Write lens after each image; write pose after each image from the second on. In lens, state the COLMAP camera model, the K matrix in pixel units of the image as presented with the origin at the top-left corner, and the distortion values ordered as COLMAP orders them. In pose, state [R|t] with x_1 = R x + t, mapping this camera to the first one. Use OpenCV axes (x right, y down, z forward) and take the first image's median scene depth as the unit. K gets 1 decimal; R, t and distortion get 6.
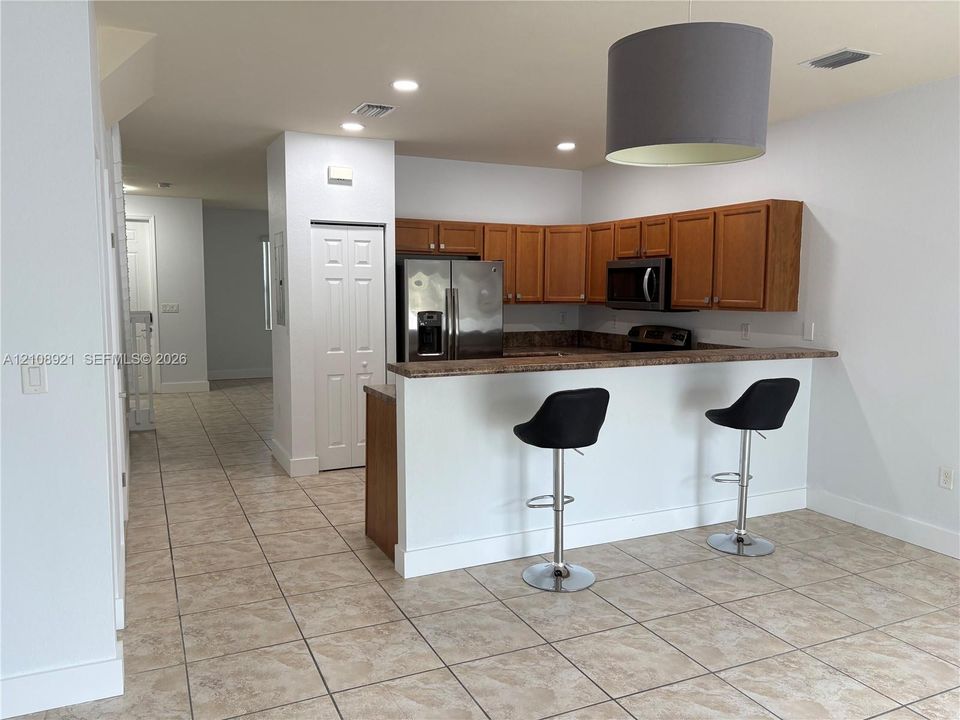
lens RADIAL K [[728.7, 0, 482.4], [0, 728.7, 359.1], [0, 0, 1]] dist [0.049479, -0.068435]
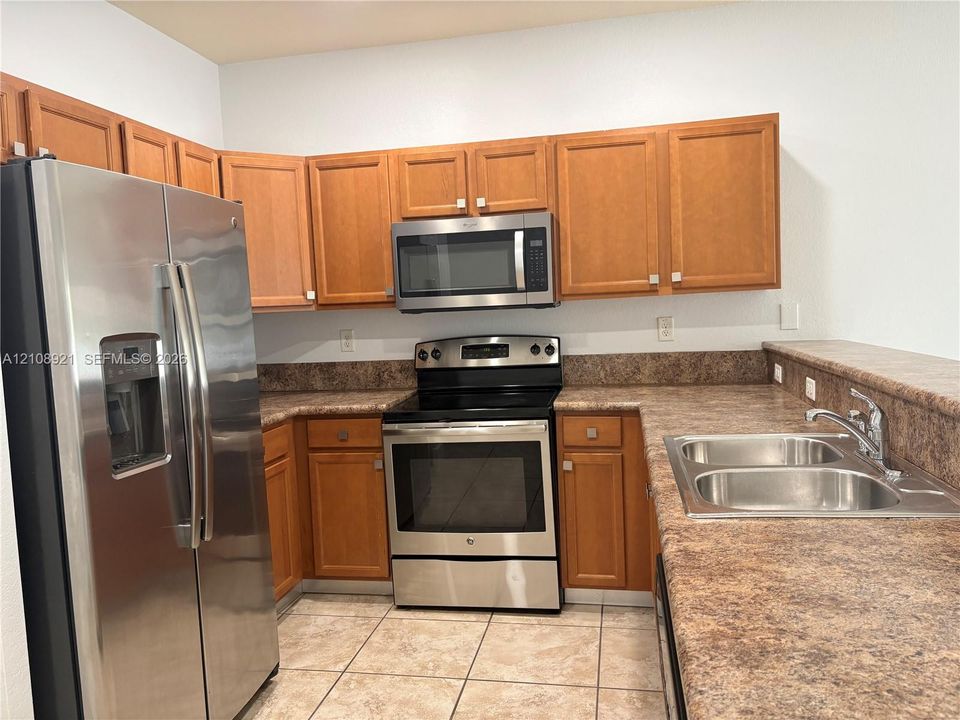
lens RADIAL K [[725.7, 0, 480.0], [0, 725.7, 354.4], [0, 0, 1]] dist [0.064032, -0.074112]
pose [[0.592455, -0.088999, 0.800673, -0.238852], [0.127411, 0.991722, 0.015958, -0.042343], [-0.795465, 0.092560, 0.598889, 0.683766]]
